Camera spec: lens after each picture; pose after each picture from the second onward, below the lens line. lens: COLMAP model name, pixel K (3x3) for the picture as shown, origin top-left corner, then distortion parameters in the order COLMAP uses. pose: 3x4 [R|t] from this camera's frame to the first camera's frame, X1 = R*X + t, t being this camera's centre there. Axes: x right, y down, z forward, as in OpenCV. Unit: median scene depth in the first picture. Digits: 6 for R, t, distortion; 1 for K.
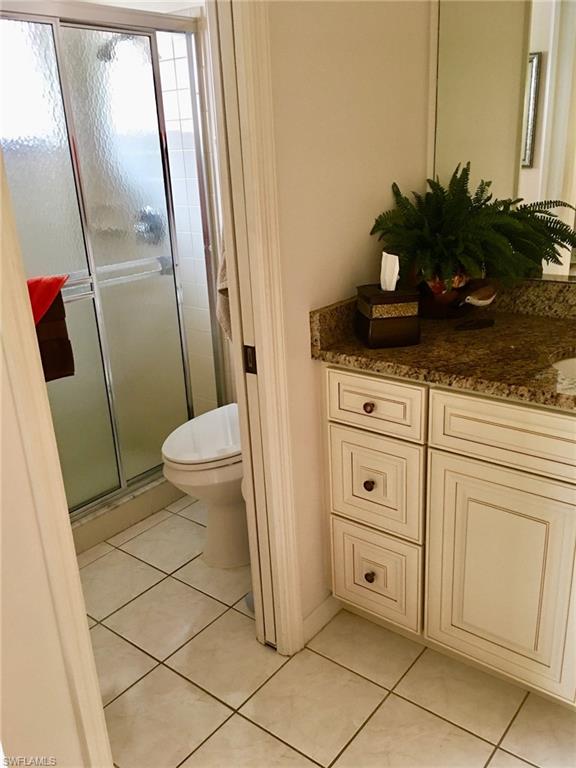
lens RADIAL K [[657.3, 0, 288.5], [0, 657.3, 384.9], [0, 0, 1]] dist [0.044744, -0.024611]
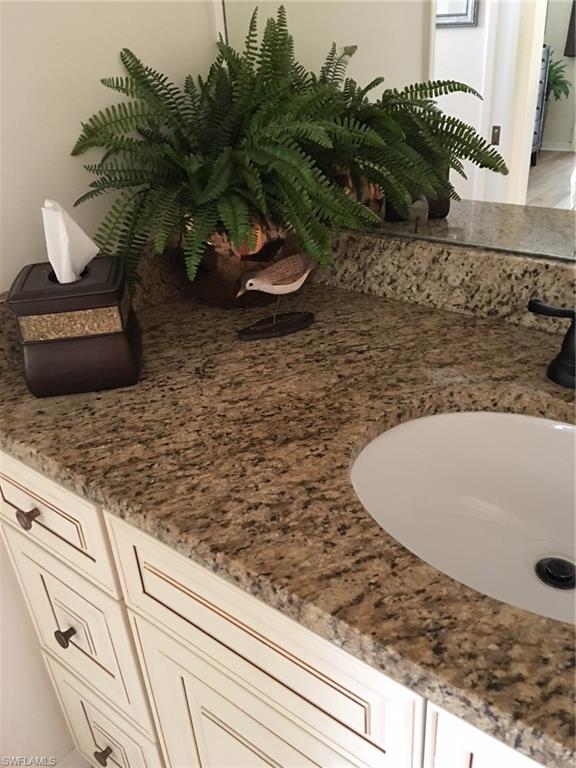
lens RADIAL K [[657.3, 0, 288.9], [0, 657.3, 383.4], [0, 0, 1]] dist [0.044744, -0.024611]
pose [[0.999861, -0.016674, 0.000221, 0.293243], [0.016425, 0.987069, 0.159454, -0.131708], [-0.002877, -0.159428, 0.987205, 0.455778]]
